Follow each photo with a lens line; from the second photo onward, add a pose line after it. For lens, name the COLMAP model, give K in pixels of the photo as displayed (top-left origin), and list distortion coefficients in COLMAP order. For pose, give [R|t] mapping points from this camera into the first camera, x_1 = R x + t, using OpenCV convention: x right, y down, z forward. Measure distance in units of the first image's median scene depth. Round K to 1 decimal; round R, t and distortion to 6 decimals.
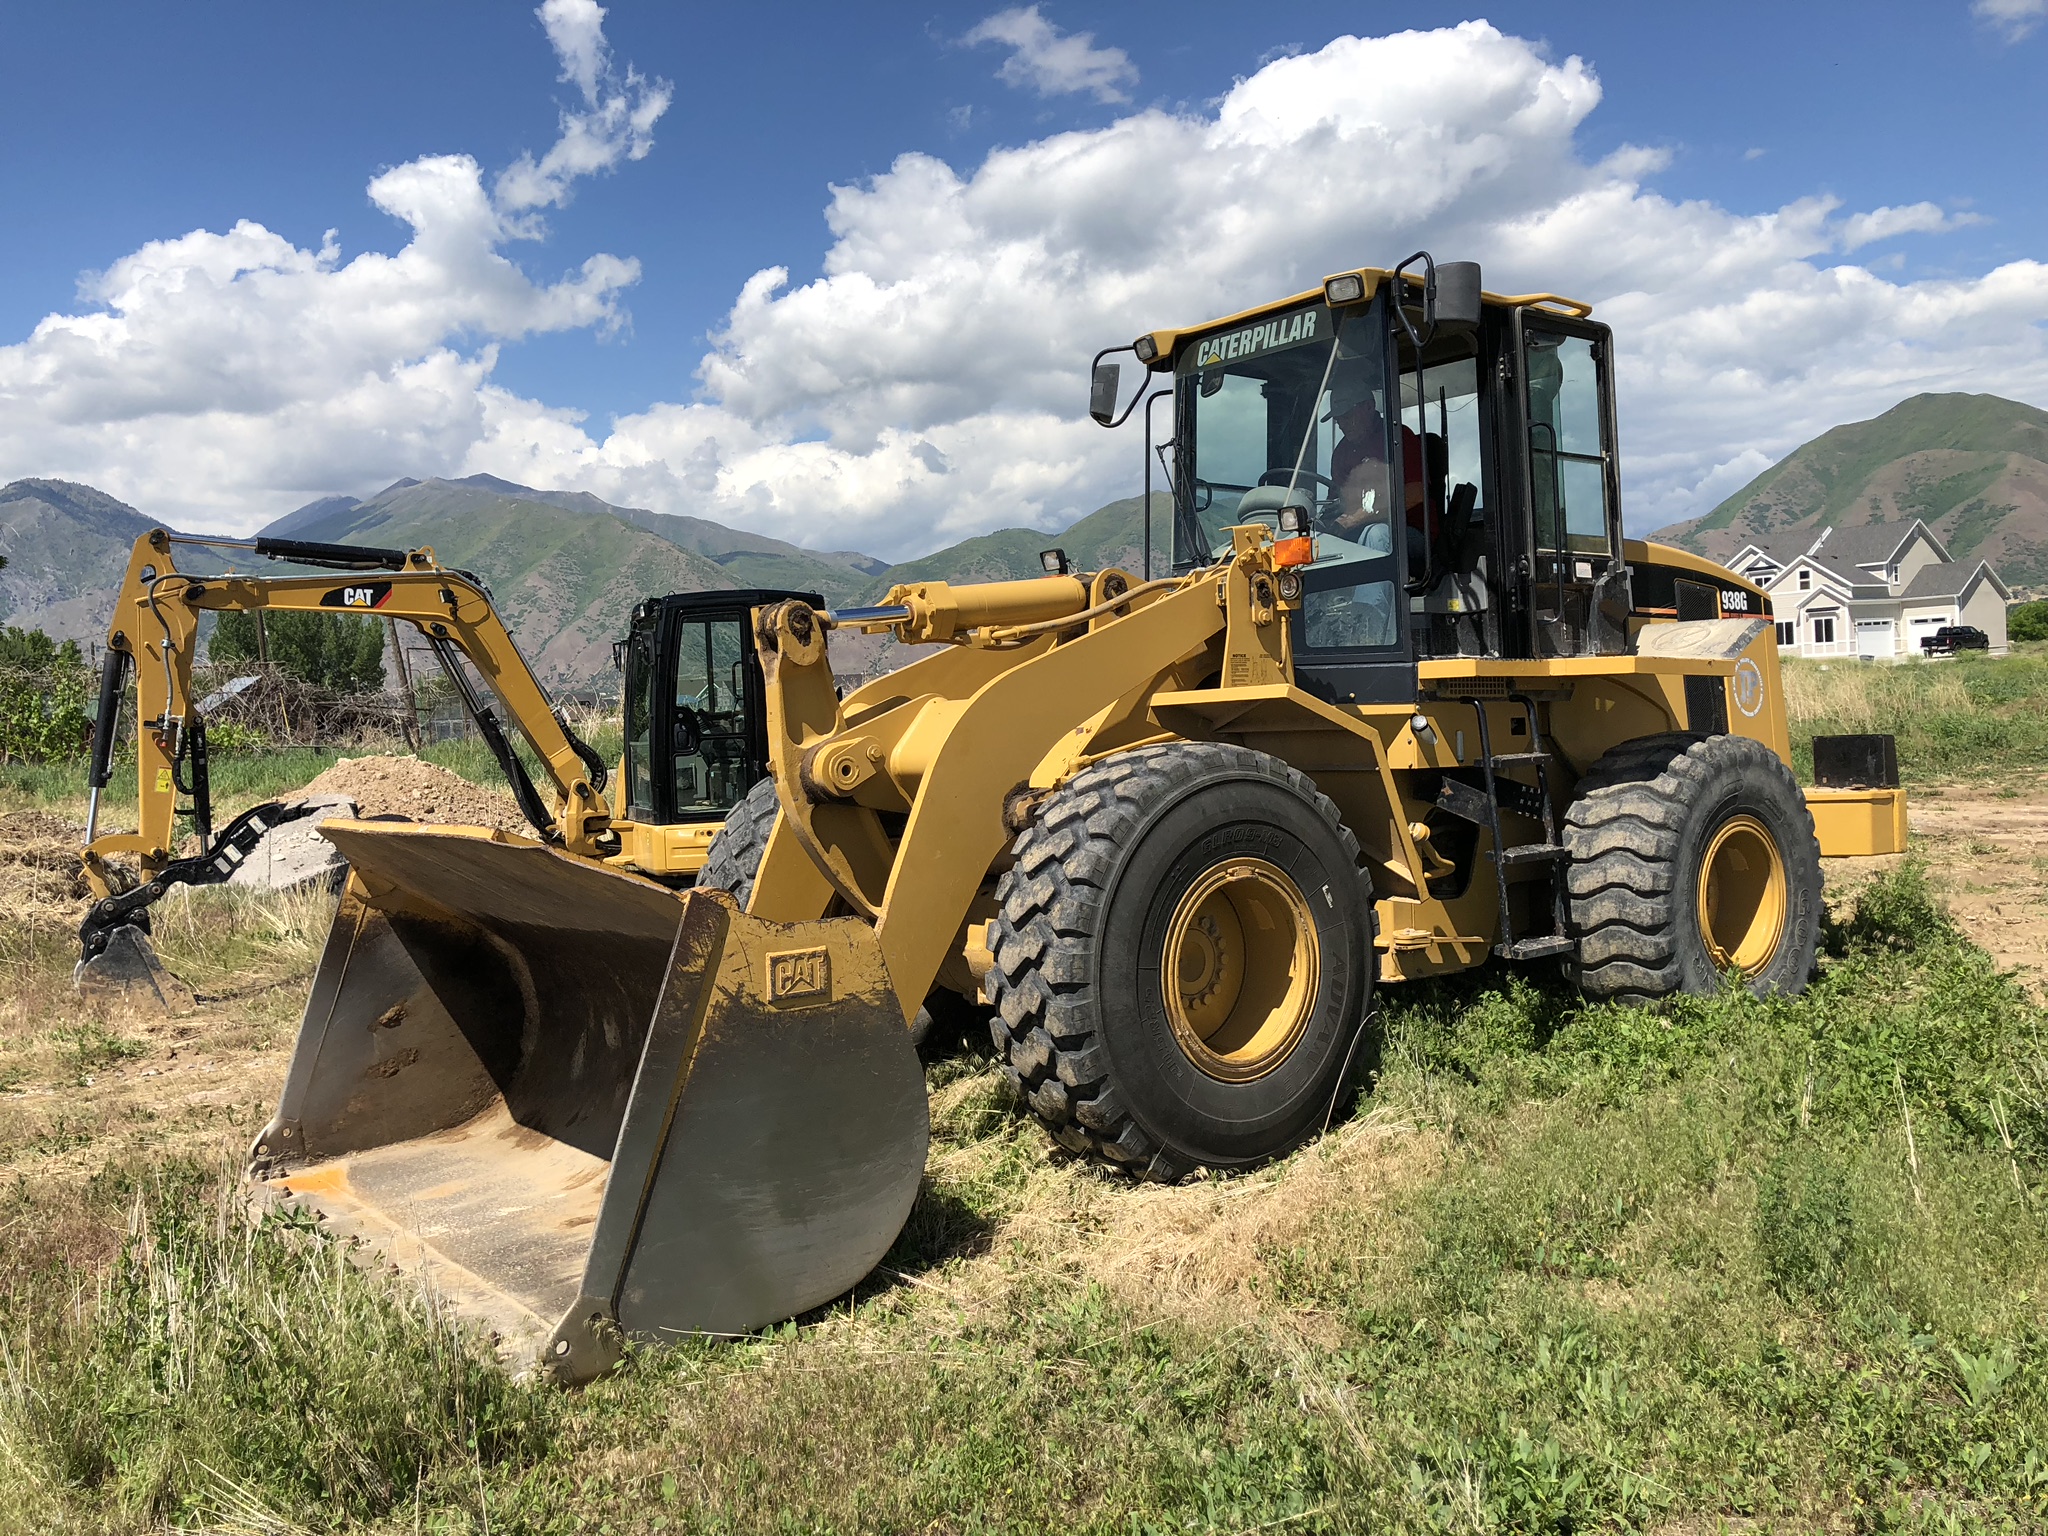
lens RADIAL K [[1682.0, 0, 1021.1], [0, 1682.0, 748.0], [0, 0, 1]] dist [0.133865, -0.350200]
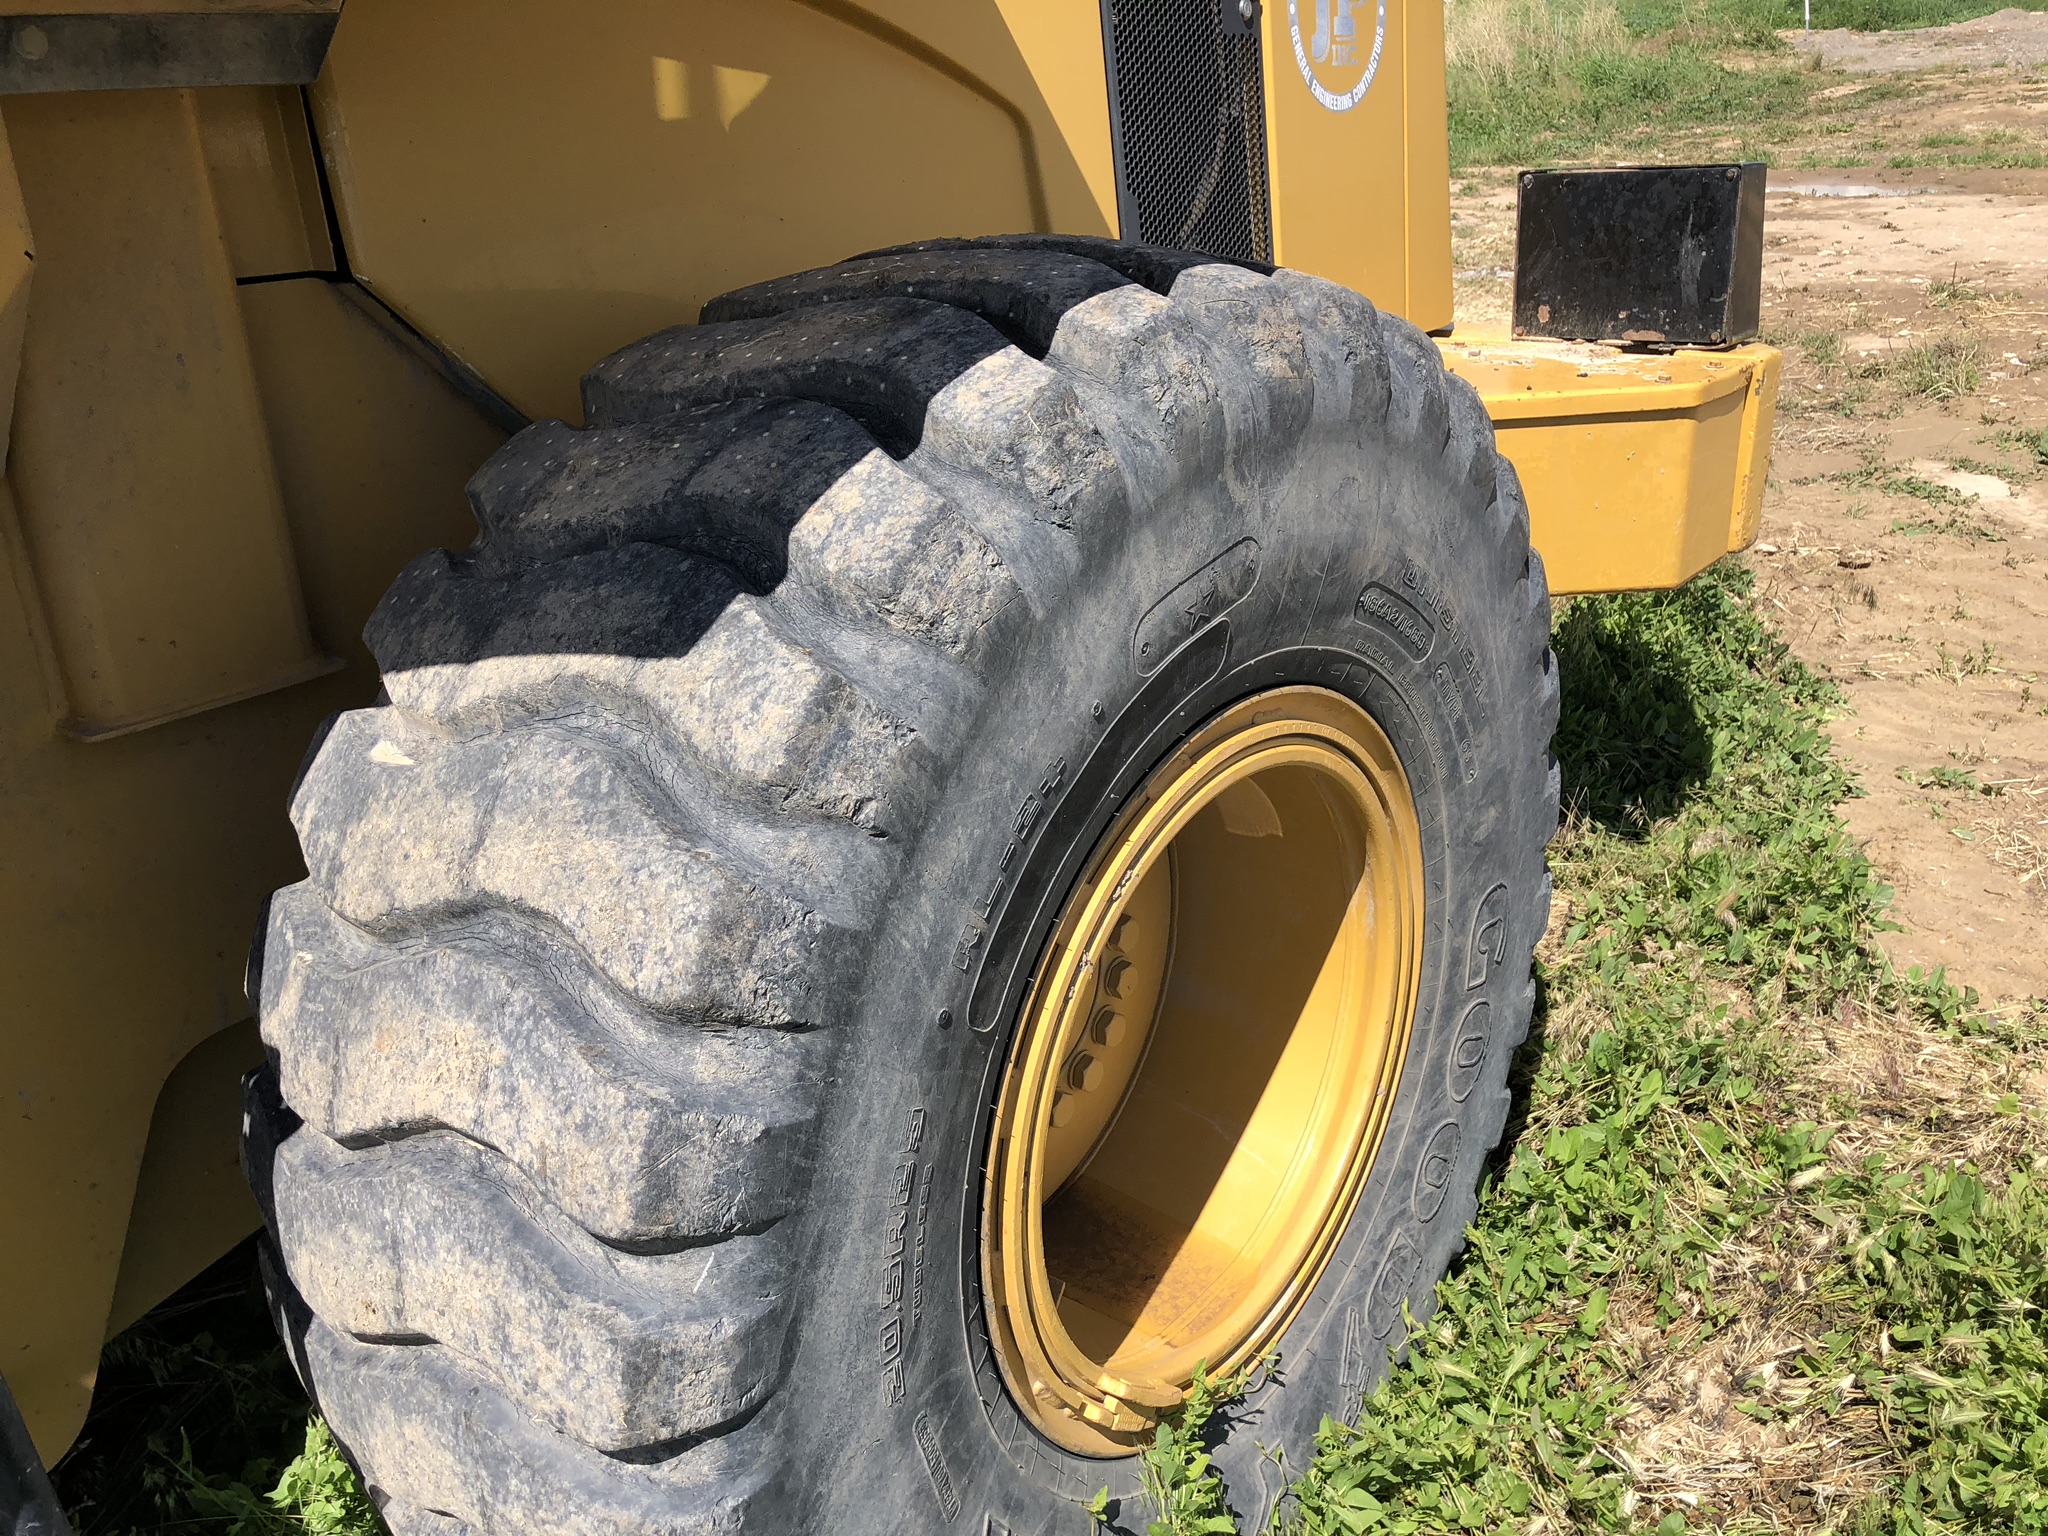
lens RADIAL K [[1682.0, 0, 1021.1], [0, 1682.0, 748.0], [0, 0, 1]] dist [0.133865, -0.350200]
pose [[0.976402, -0.091727, 0.195513, 0.354816], [0.016127, 0.933757, 0.357544, -0.025966], [-0.215358, -0.345954, 0.913201, 0.815596]]
